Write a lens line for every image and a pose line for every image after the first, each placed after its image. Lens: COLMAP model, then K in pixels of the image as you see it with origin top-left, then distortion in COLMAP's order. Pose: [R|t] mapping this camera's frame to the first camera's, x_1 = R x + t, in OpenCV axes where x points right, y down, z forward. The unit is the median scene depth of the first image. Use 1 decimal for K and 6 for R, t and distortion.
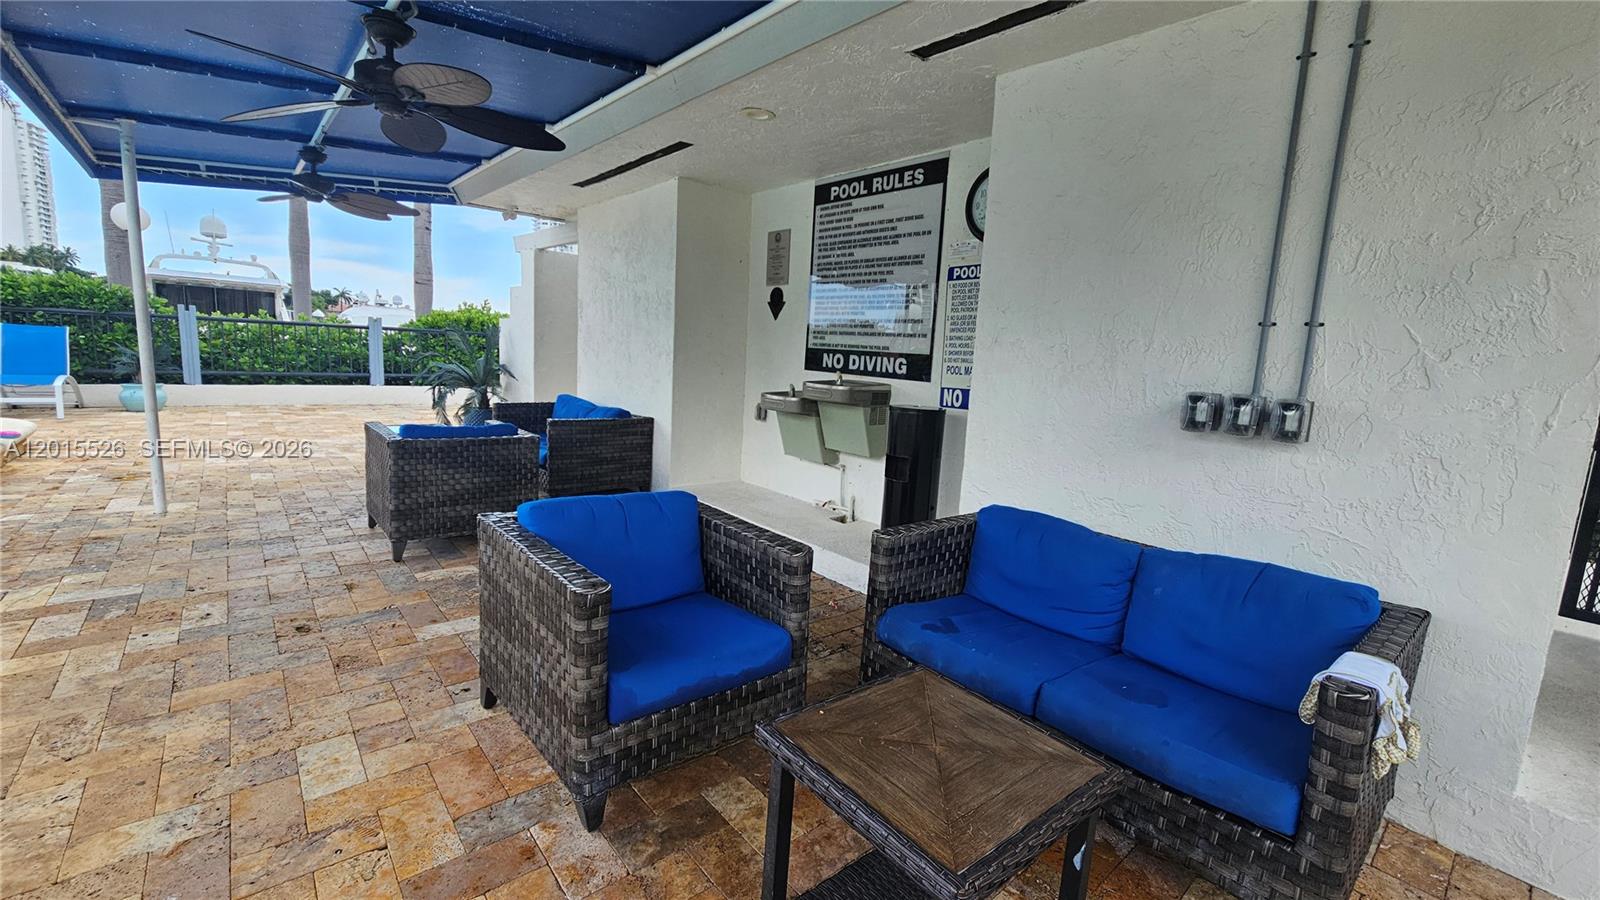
lens RADIAL K [[653.8, 0, 798.8], [0, 653.8, 446.0], [0, 0, 1]] dist [-0.001968, -0.000088]
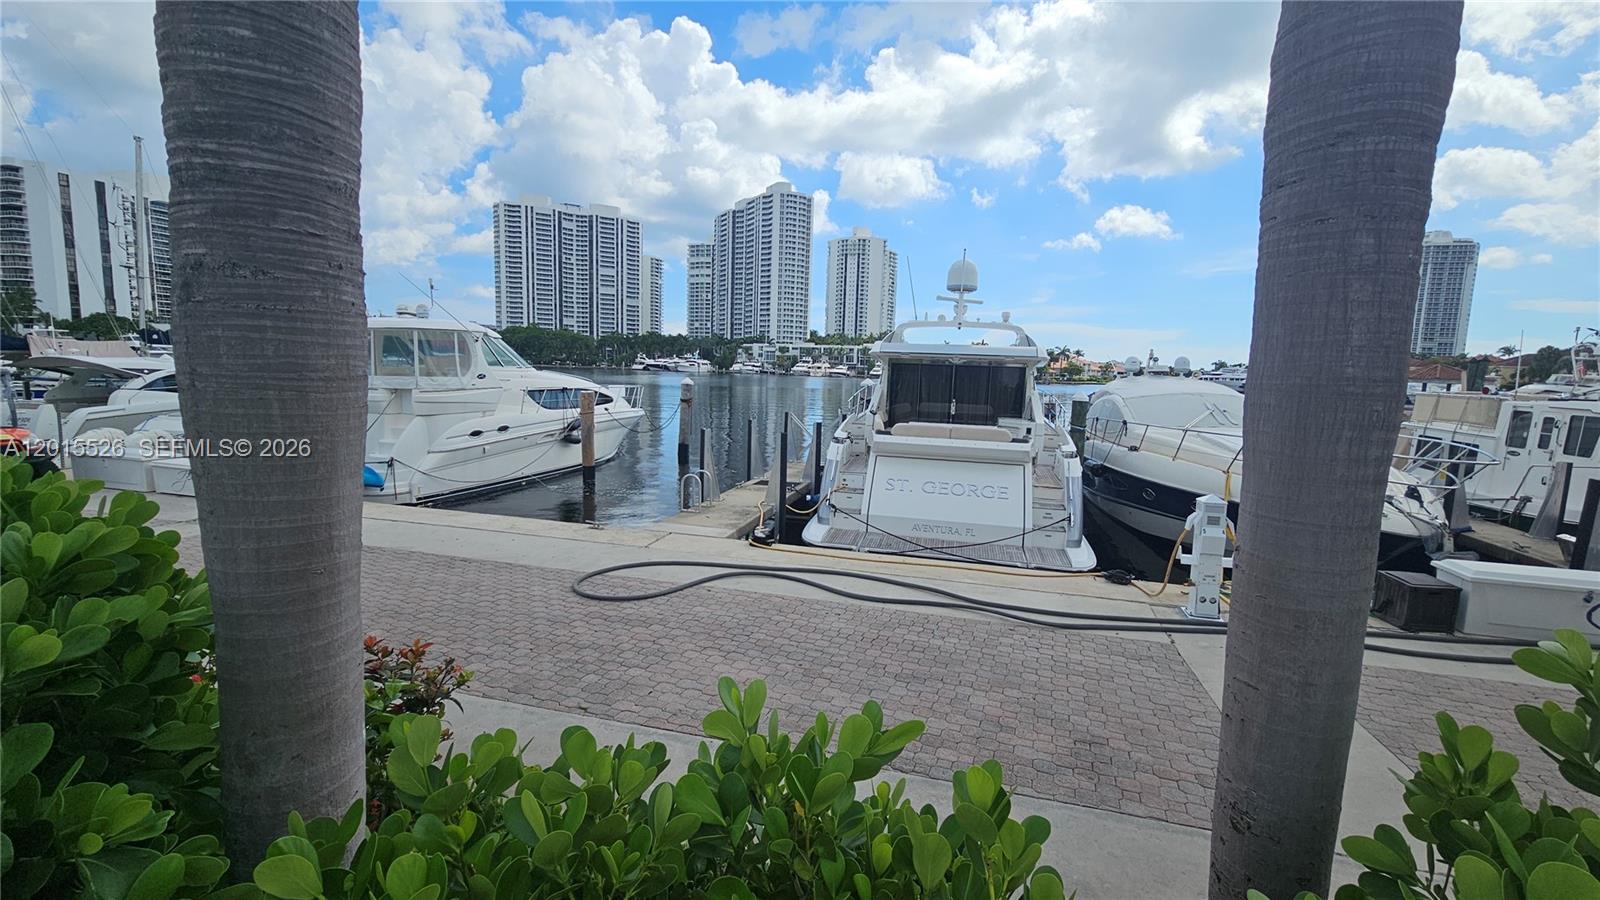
lens RADIAL K [[653.8, 0, 800.8], [0, 653.8, 446.9], [0, 0, 1]] dist [-0.001968, -0.000088]
pose [[0.558902, 0.059566, -0.827091, -0.404721], [-0.122002, 0.992469, -0.010965, -0.126923], [0.820210, 0.107035, 0.561961, 0.482632]]
